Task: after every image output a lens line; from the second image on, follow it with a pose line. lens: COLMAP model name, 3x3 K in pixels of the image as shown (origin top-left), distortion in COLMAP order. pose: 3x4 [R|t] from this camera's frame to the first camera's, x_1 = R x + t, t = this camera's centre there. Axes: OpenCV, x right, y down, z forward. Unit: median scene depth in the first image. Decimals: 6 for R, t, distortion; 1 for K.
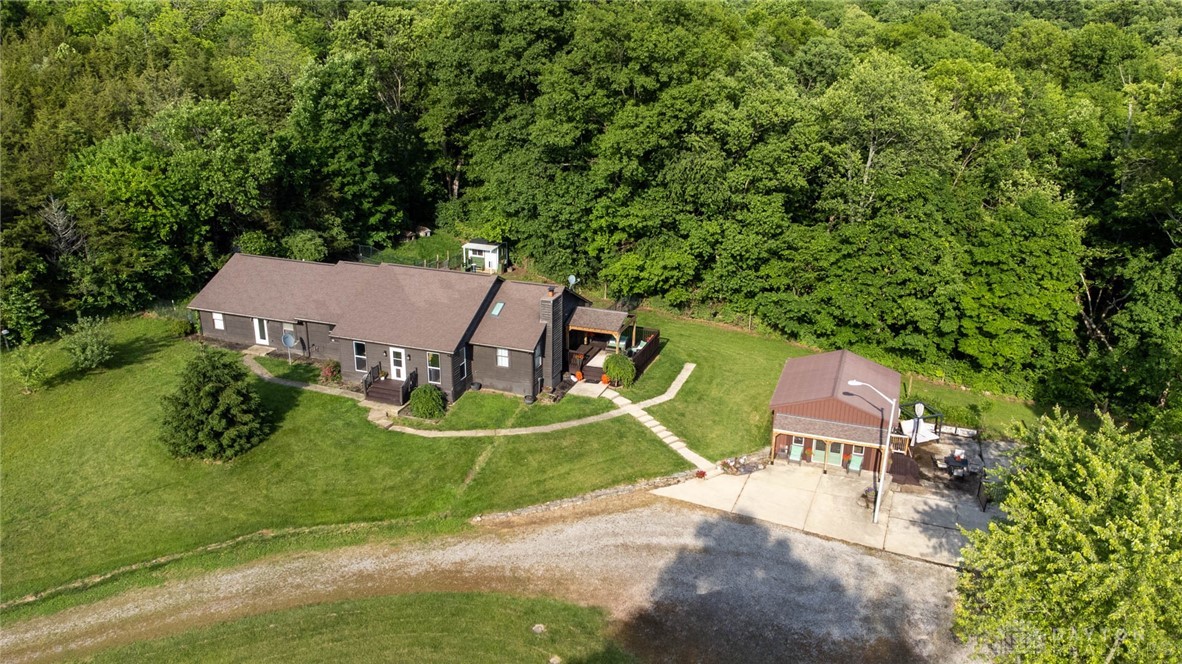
lens RADIAL K [[877.5, 0, 588.7], [0, 877.5, 333.5], [0, 0, 1]] dist [0.036738, 0.024110]
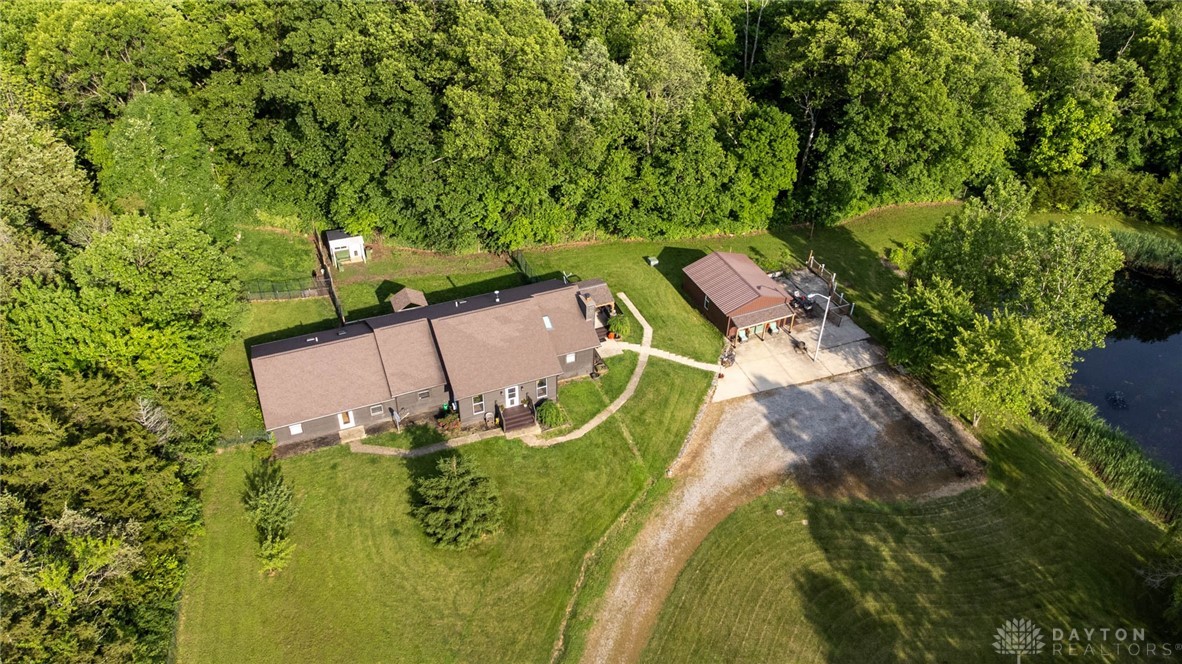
lens RADIAL K [[877.5, 0, 586.7], [0, 877.5, 330.8], [0, 0, 1]] dist [0.036738, 0.024110]
pose [[0.731179, -0.406401, 0.547920, -0.792565], [0.215521, 0.899660, 0.379687, -0.506467], [-0.647247, -0.159531, 0.745400, 0.005831]]
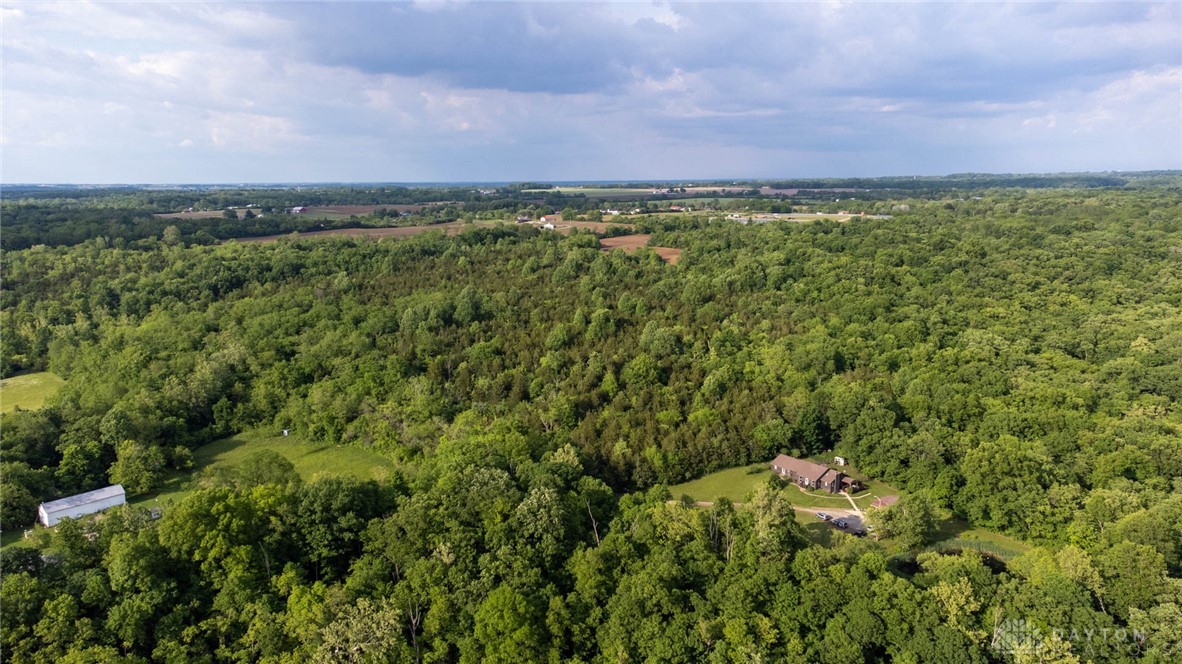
lens RADIAL K [[877.5, 0, 578.9], [0, 877.5, 320.4], [0, 0, 1]] dist [0.036738, 0.024110]
pose [[0.824410, 0.071892, -0.561408, 1.603060], [-0.167681, 0.978394, -0.120945, -0.044193], [0.540584, 0.193846, 0.818653, -4.396984]]
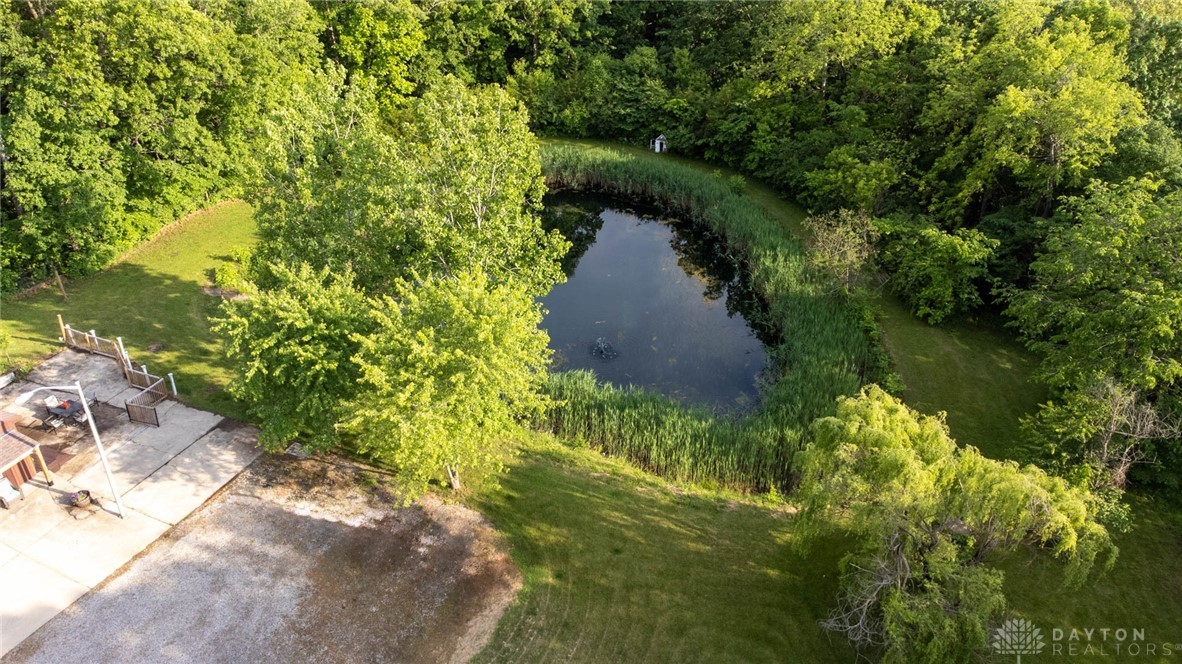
lens RADIAL K [[877.5, 0, 591.6], [0, 877.5, 326.1], [0, 0, 1]] dist [0.036738, 0.024110]
pose [[0.060075, -0.534611, 0.842960, -0.219011], [0.315168, 0.811446, 0.492163, -0.172864], [-0.947133, 0.236107, 0.217240, 0.307359]]
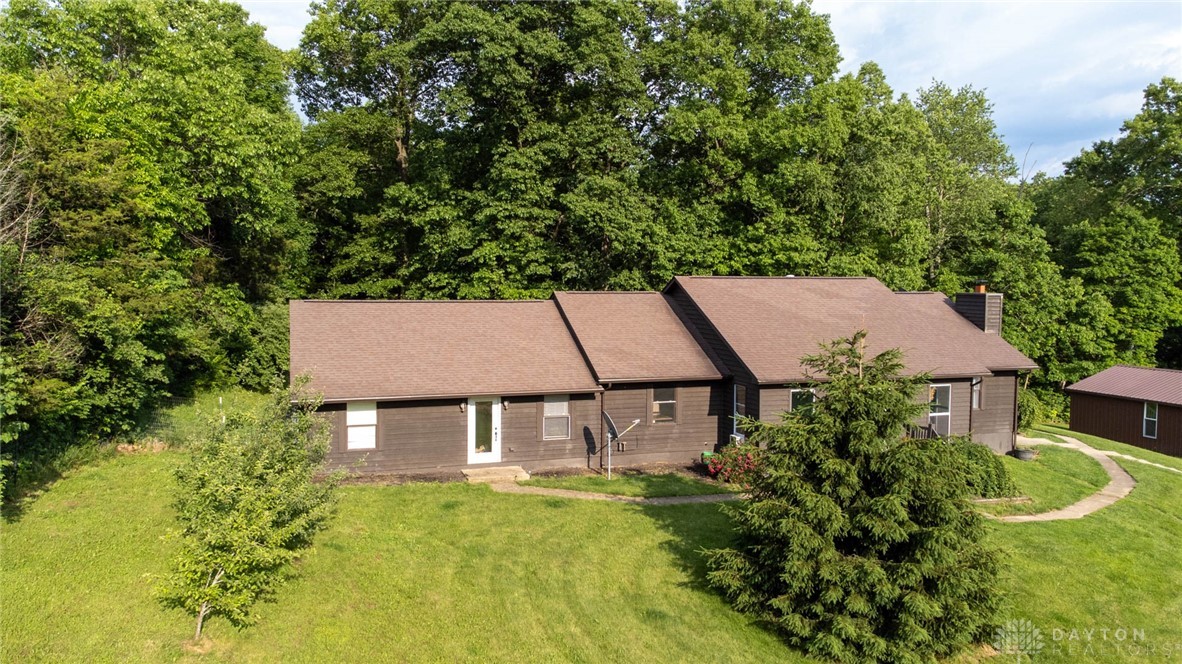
lens RADIAL K [[877.5, 0, 589.4], [0, 877.5, 332.7], [0, 0, 1]] dist [0.036738, 0.024110]
pose [[0.775156, -0.042226, 0.630357, -0.678800], [0.205456, 0.960377, -0.188317, 0.048596], [-0.597429, 0.275486, 0.753118, 0.694420]]
